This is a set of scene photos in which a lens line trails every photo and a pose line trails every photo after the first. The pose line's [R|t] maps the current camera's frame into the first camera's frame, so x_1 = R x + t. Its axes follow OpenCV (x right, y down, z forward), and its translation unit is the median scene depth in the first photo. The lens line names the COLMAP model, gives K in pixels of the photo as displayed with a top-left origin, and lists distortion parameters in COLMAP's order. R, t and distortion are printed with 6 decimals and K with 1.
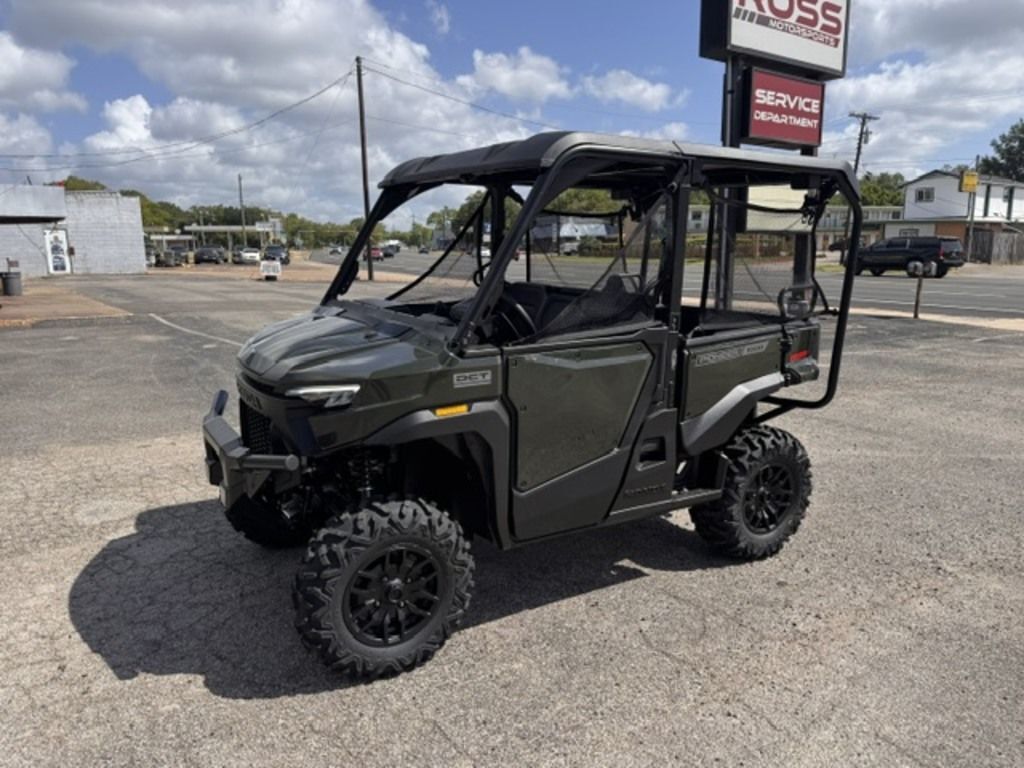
lens RADIAL K [[732.3, 0, 511.1], [0, 732.3, 416.6], [0, 0, 1]] dist [0.131186, -0.137852]
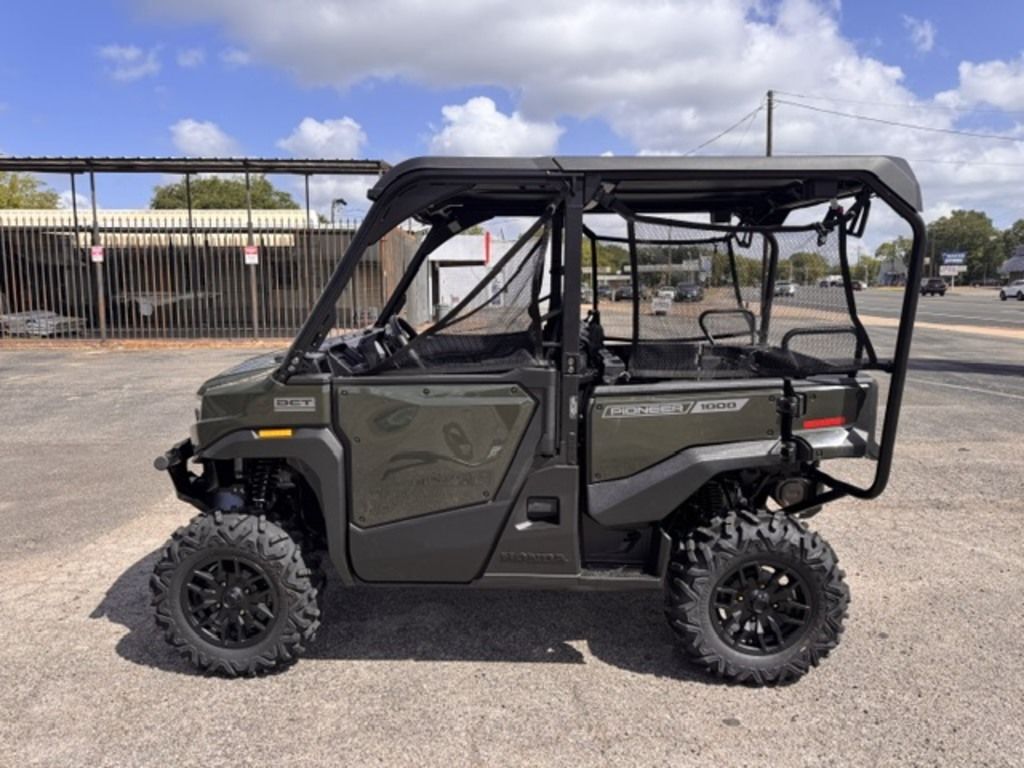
lens RADIAL K [[748.7, 0, 513.4], [0, 748.7, 406.4], [0, 0, 1]] dist [0.050311, -0.059196]
pose [[0.833532, 0.088103, -0.545401, 0.556068], [-0.122233, 0.992147, -0.026538, -0.042305], [0.538780, 0.088786, 0.837755, 0.216163]]
